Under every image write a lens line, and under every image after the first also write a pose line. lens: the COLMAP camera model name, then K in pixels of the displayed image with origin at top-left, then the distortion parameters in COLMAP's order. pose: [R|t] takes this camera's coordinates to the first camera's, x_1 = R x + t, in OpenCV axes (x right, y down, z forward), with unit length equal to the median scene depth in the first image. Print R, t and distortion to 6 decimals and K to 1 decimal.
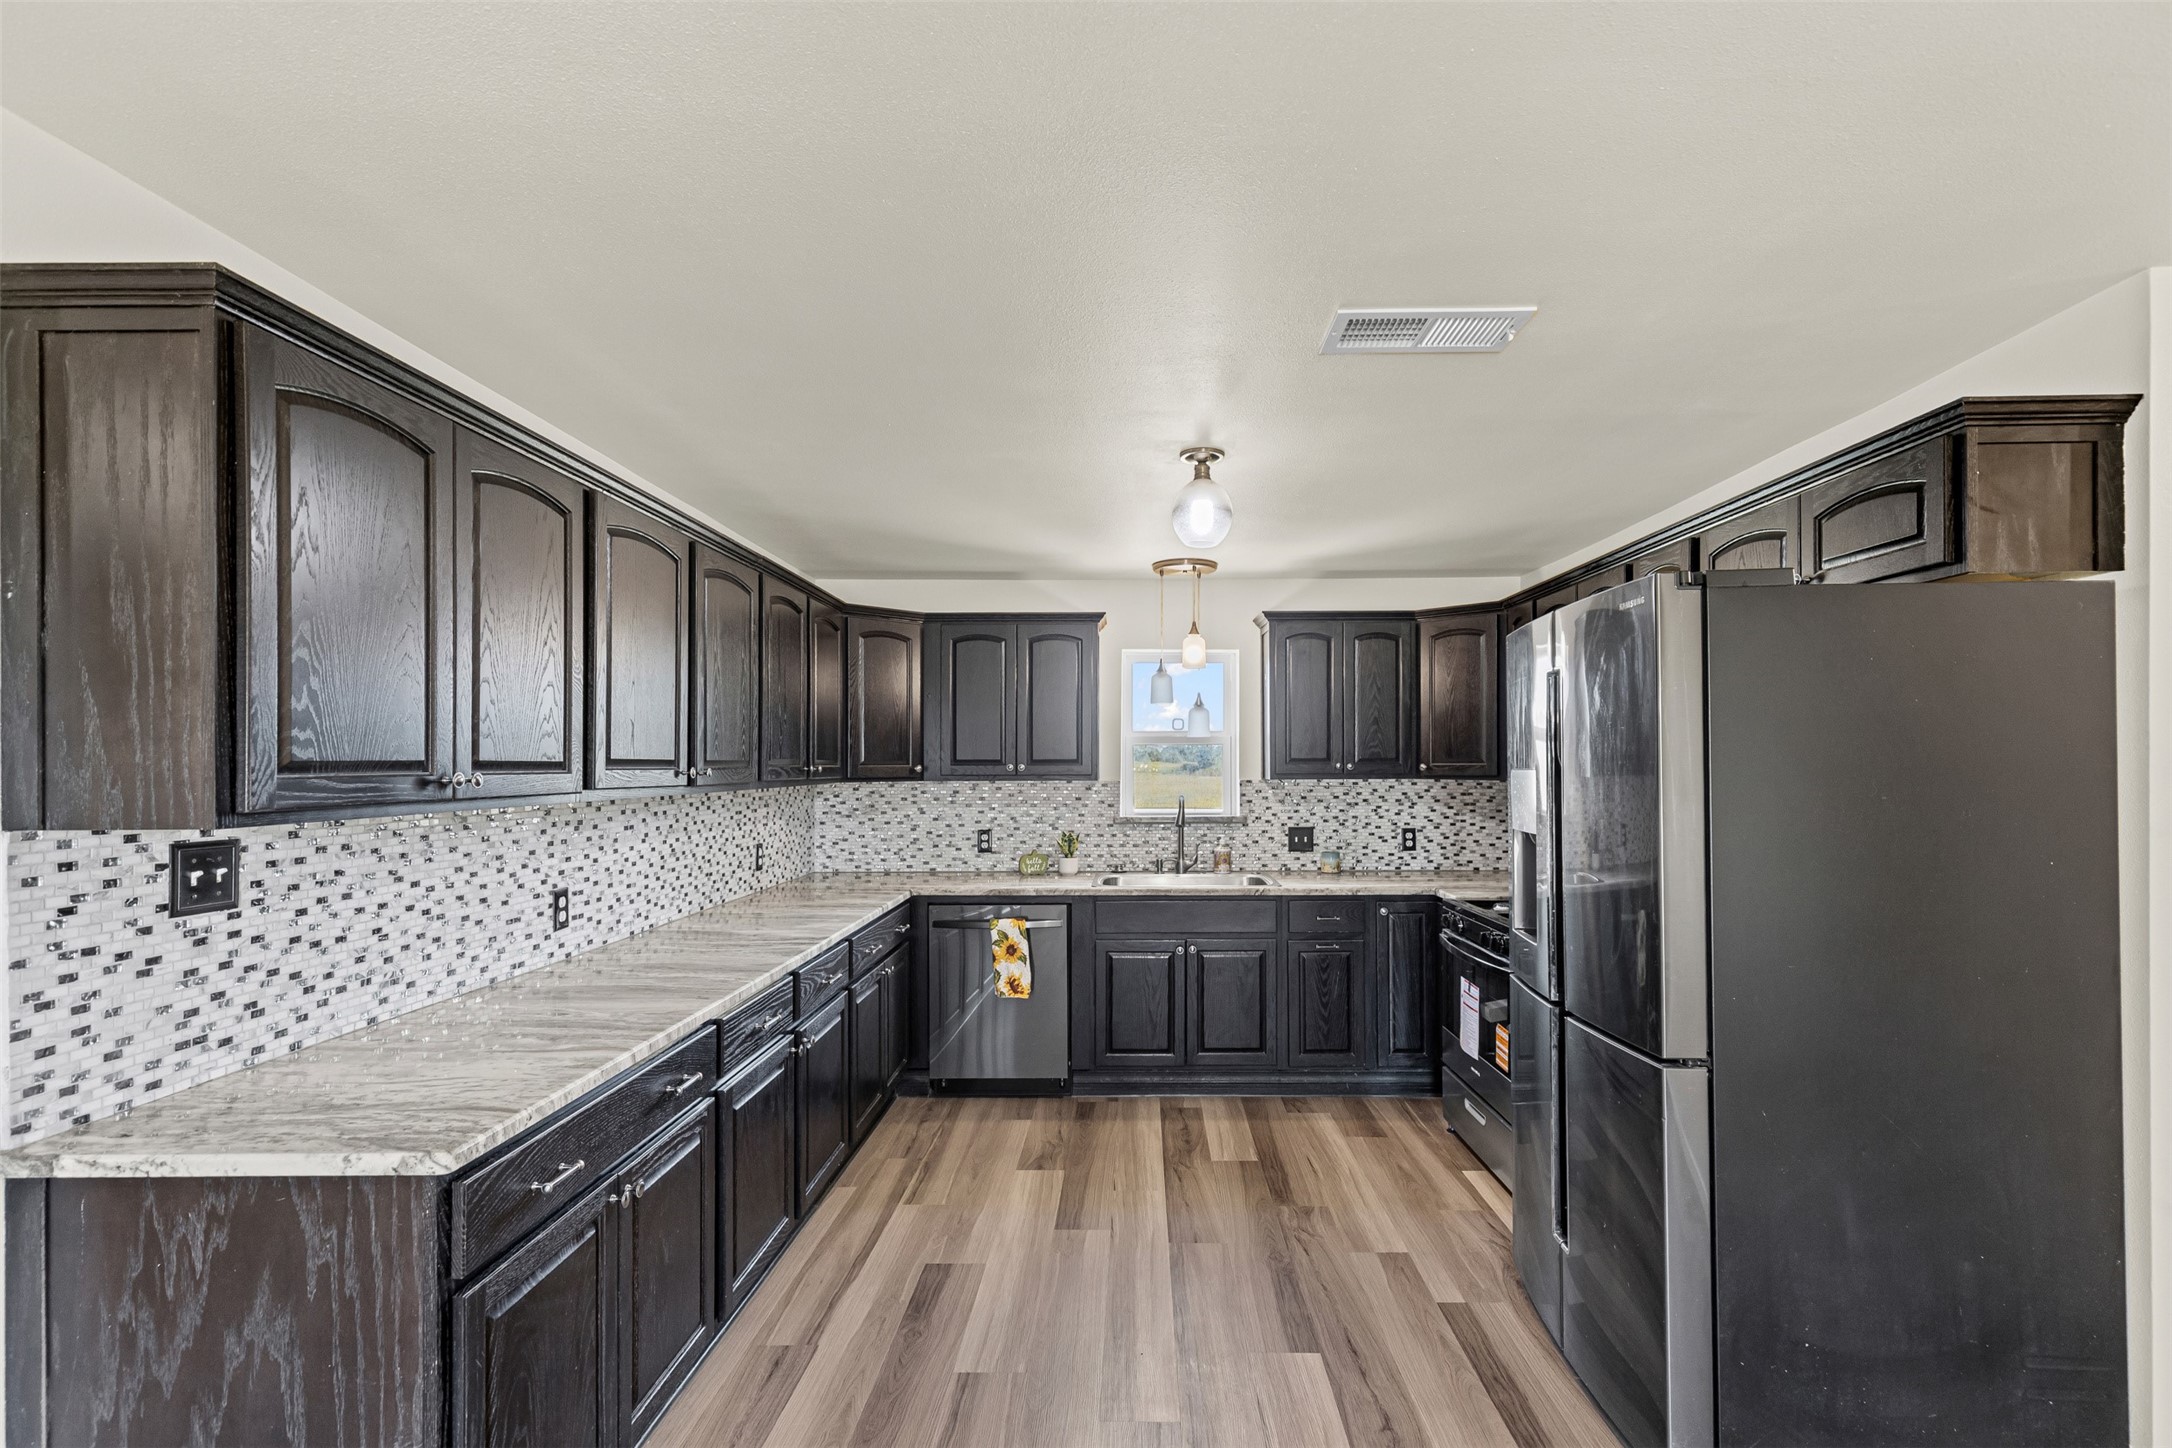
lens RADIAL K [[984.2, 0, 1113.7], [0, 984.2, 775.6], [0, 0, 1]] dist [0.011537, -0.001885]
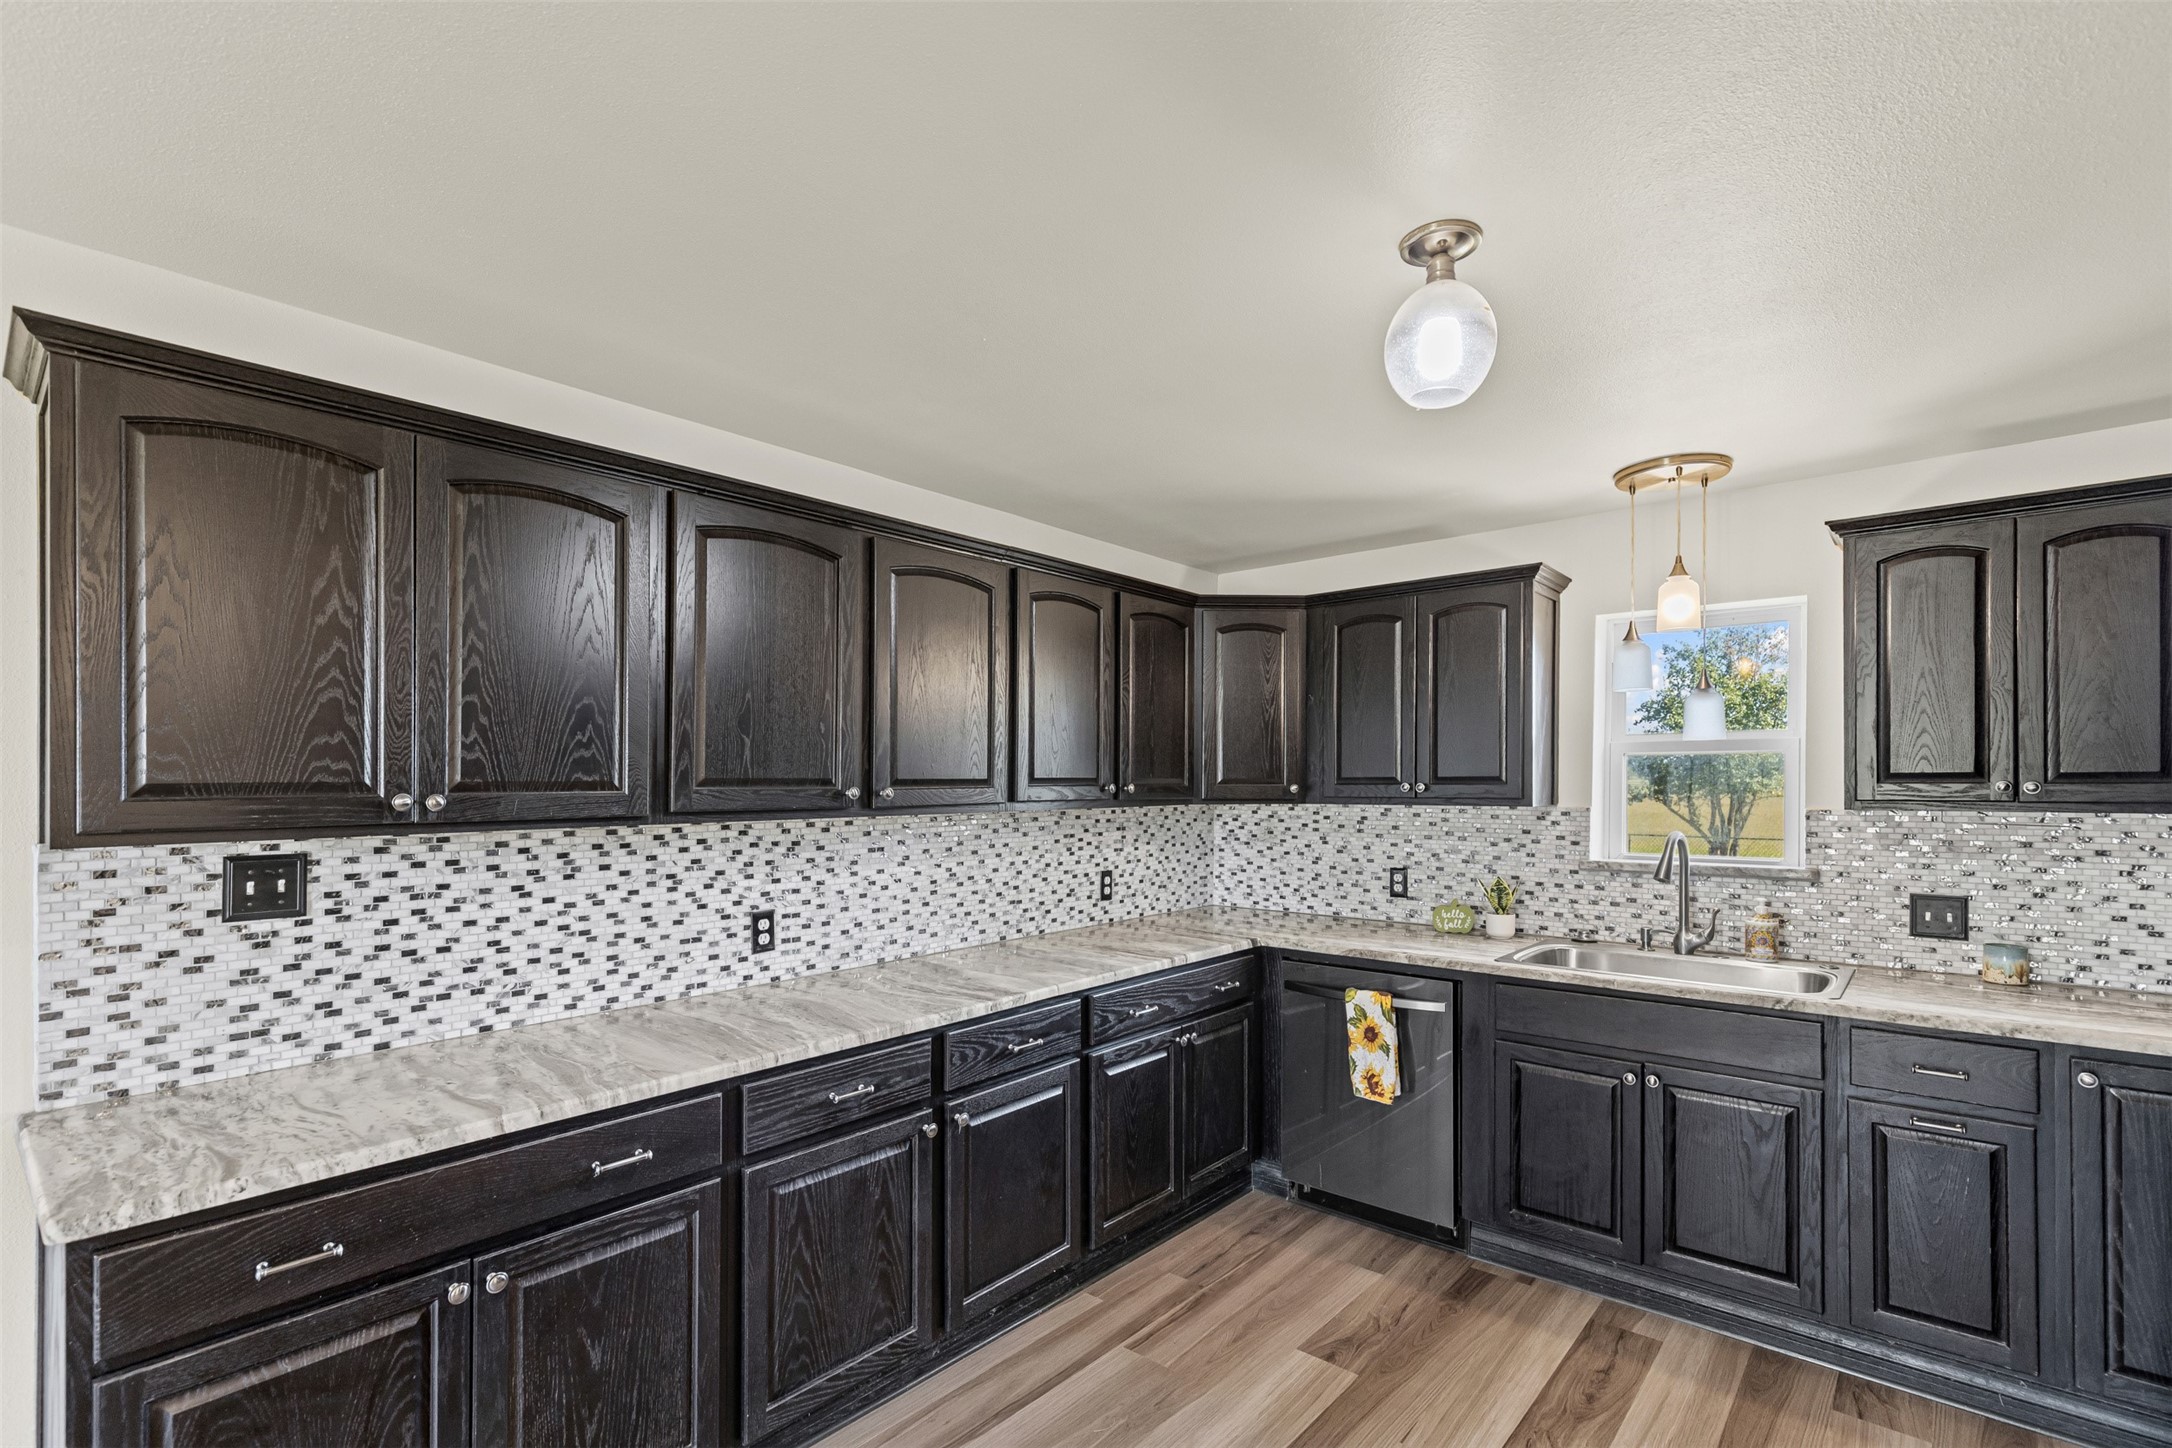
lens RADIAL K [[984.2, 0, 1093.8], [0, 984.2, 786.6], [0, 0, 1]] dist [0.011537, -0.001885]
pose [[0.773322, 0.004556, -0.633997, 0.203871], [-0.007536, 0.999970, -0.002006, -0.006106], [0.633968, 0.006329, 0.773333, 0.293579]]
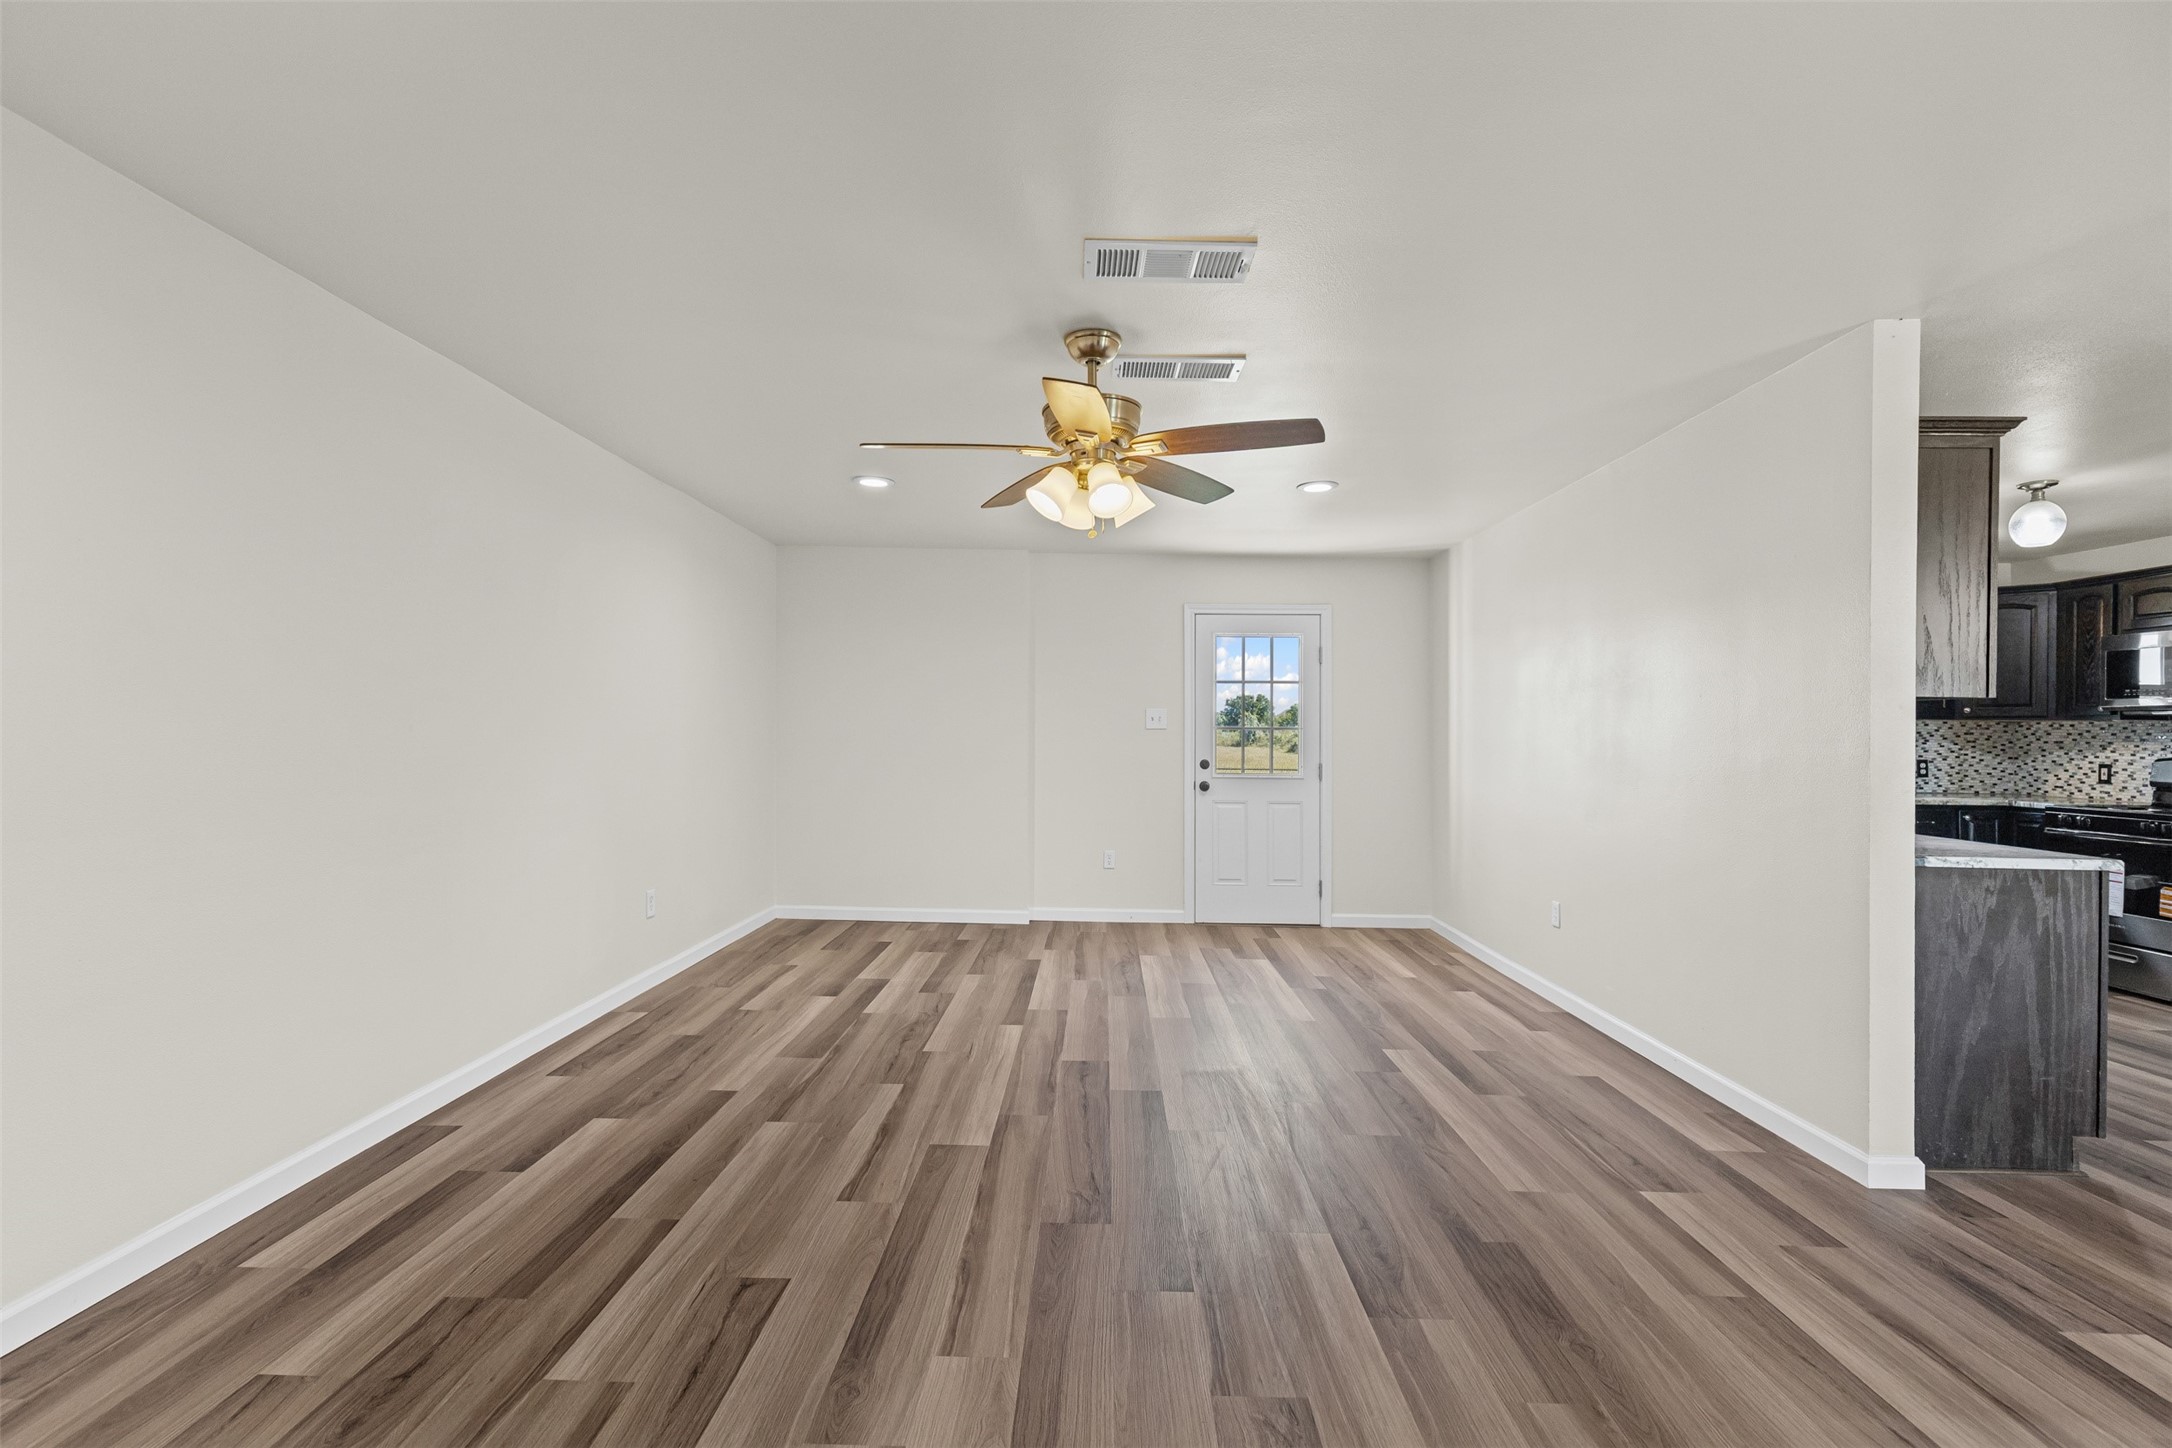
lens RADIAL K [[984.2, 0, 1087.8], [0, 984.2, 726.7], [0, 0, 1]] dist [0.011537, -0.001885]
pose [[0.999885, 0.013675, -0.006605, -0.896023], [-0.013798, 0.999724, -0.018993, 0.057835], [0.006343, 0.019082, 0.999798, -0.337305]]
